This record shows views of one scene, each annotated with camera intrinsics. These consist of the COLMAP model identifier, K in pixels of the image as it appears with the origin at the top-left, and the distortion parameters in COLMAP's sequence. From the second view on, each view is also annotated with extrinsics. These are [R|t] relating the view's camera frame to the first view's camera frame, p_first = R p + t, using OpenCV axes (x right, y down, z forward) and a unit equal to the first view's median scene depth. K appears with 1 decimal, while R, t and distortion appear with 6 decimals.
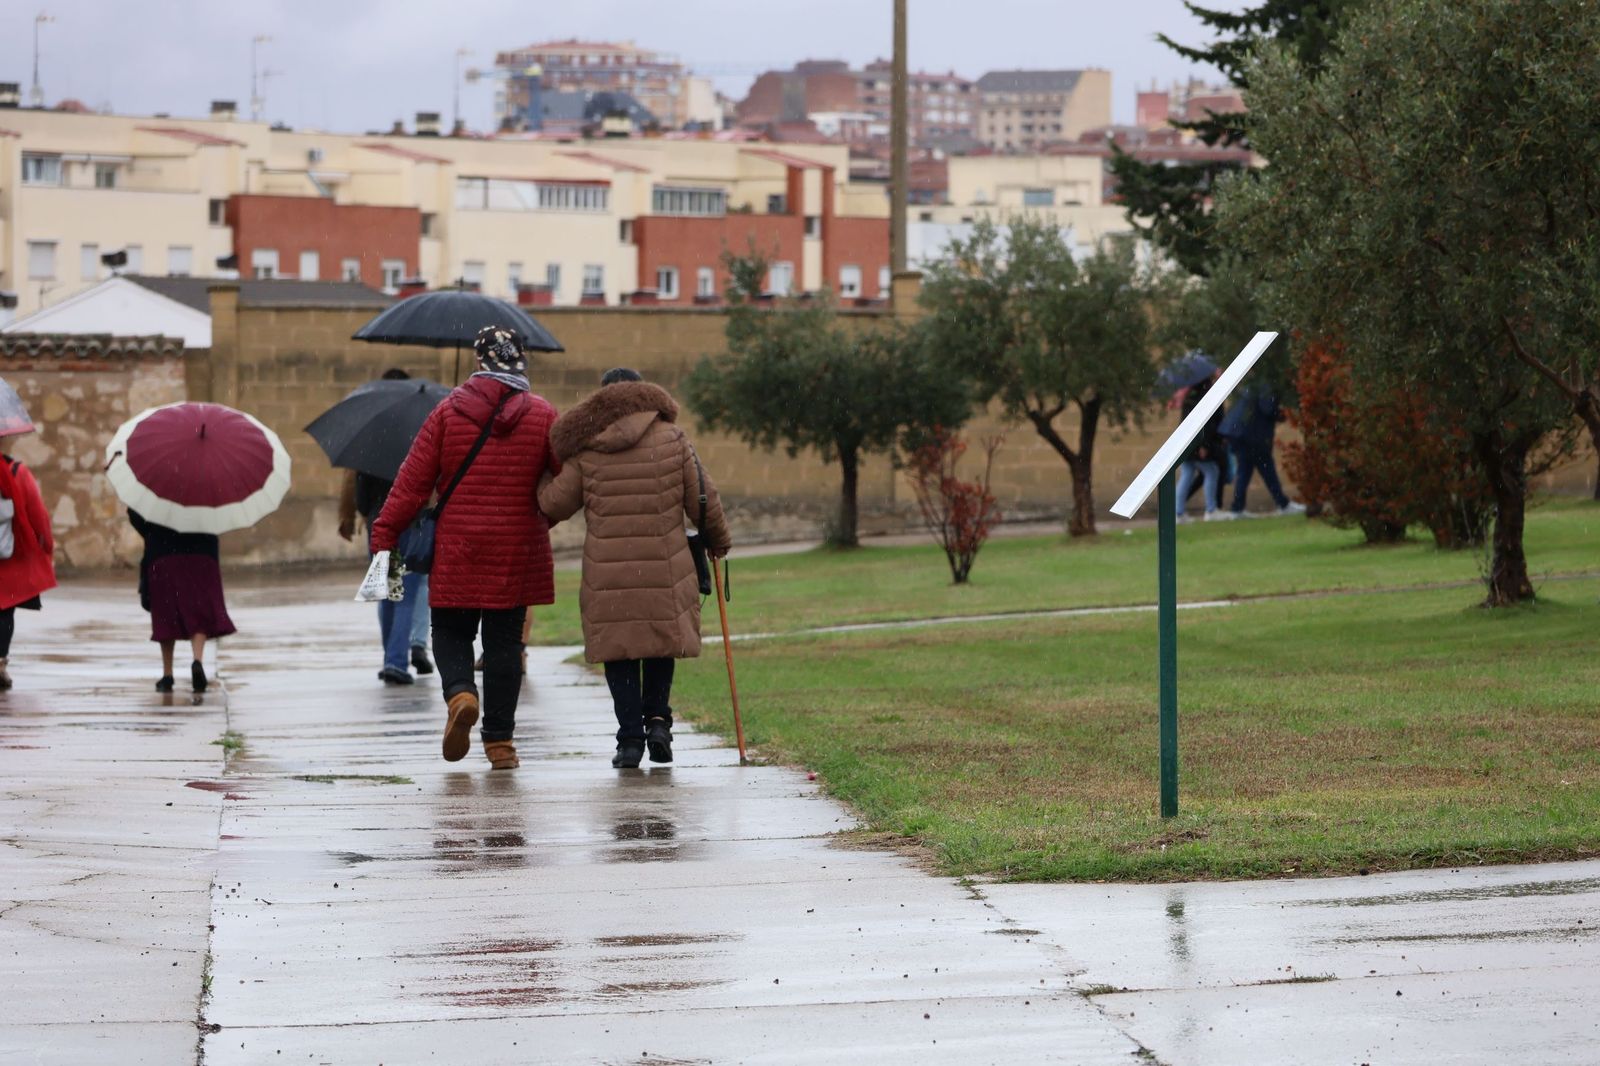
lens RADIAL K [[5470.1, 0, 799.2], [0, 5470.1, 501.0], [0, 0, 1]] dist [0.517583, 1.186912]
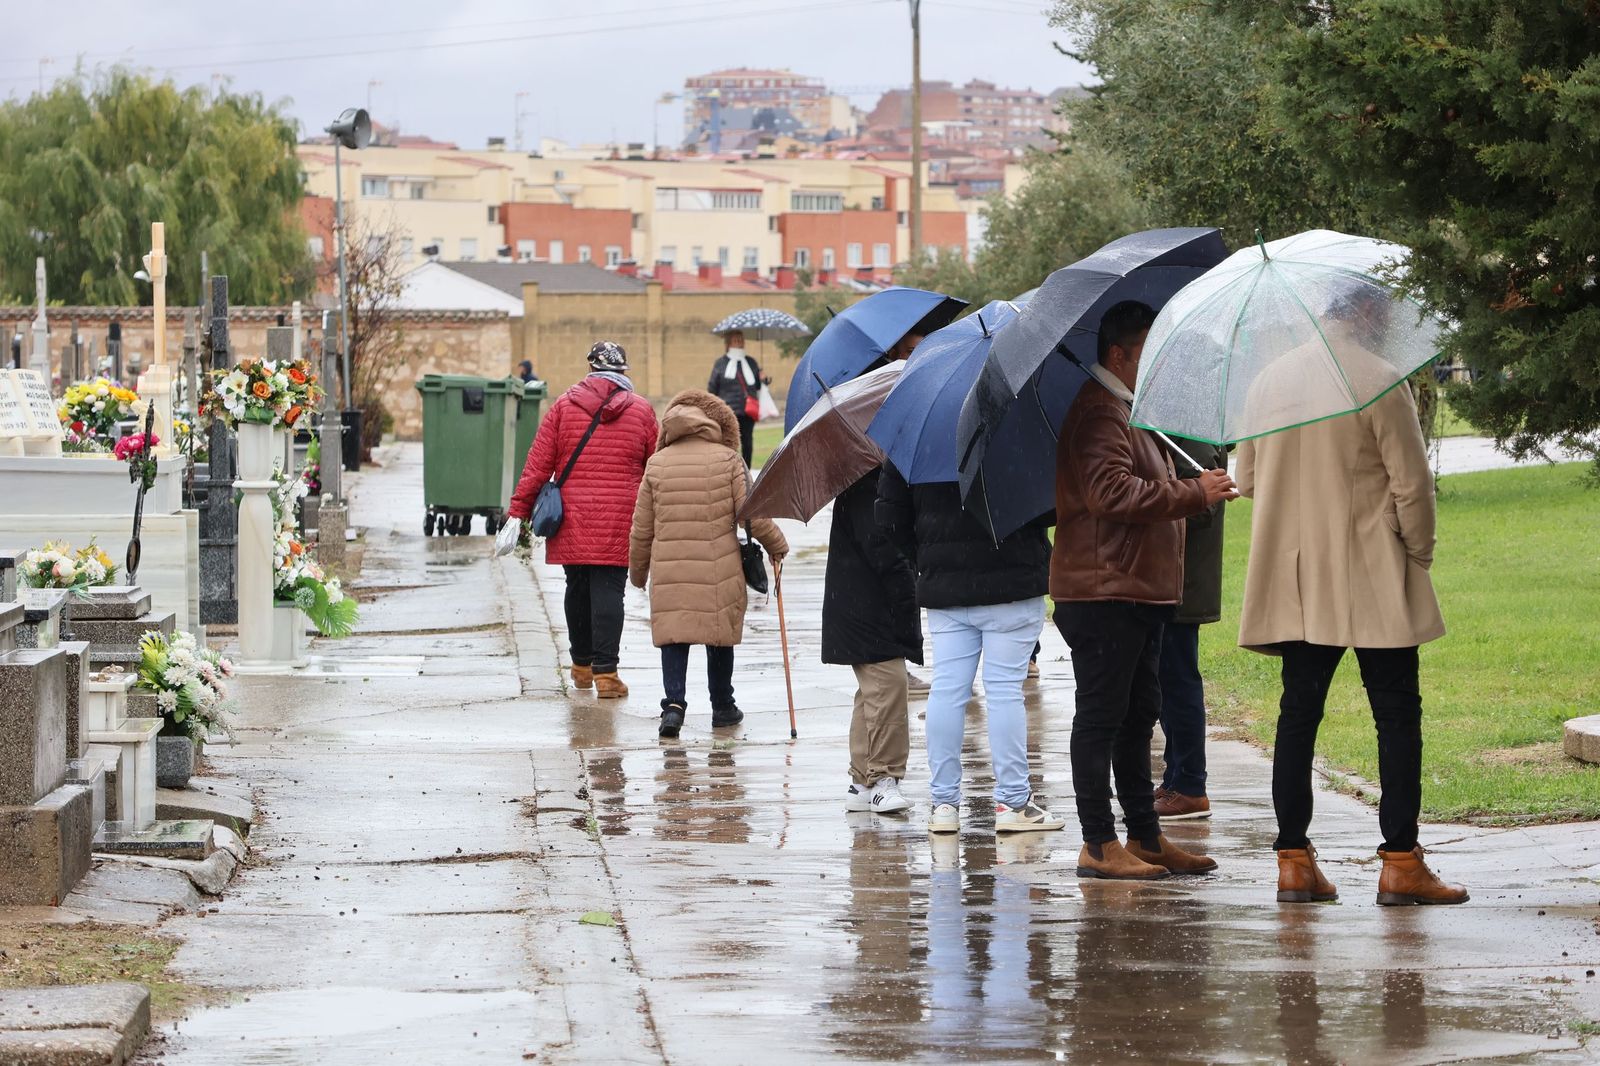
lens RADIAL K [[5470.1, 0, 799.2], [0, 5470.1, 501.0], [0, 0, 1]] dist [0.517583, 1.186912]
pose [[0.999263, -0.009080, -0.037288, 0.028465], [0.009503, 0.999892, 0.011195, 0.007750], [0.037182, -0.011541, 0.999242, -0.444510]]
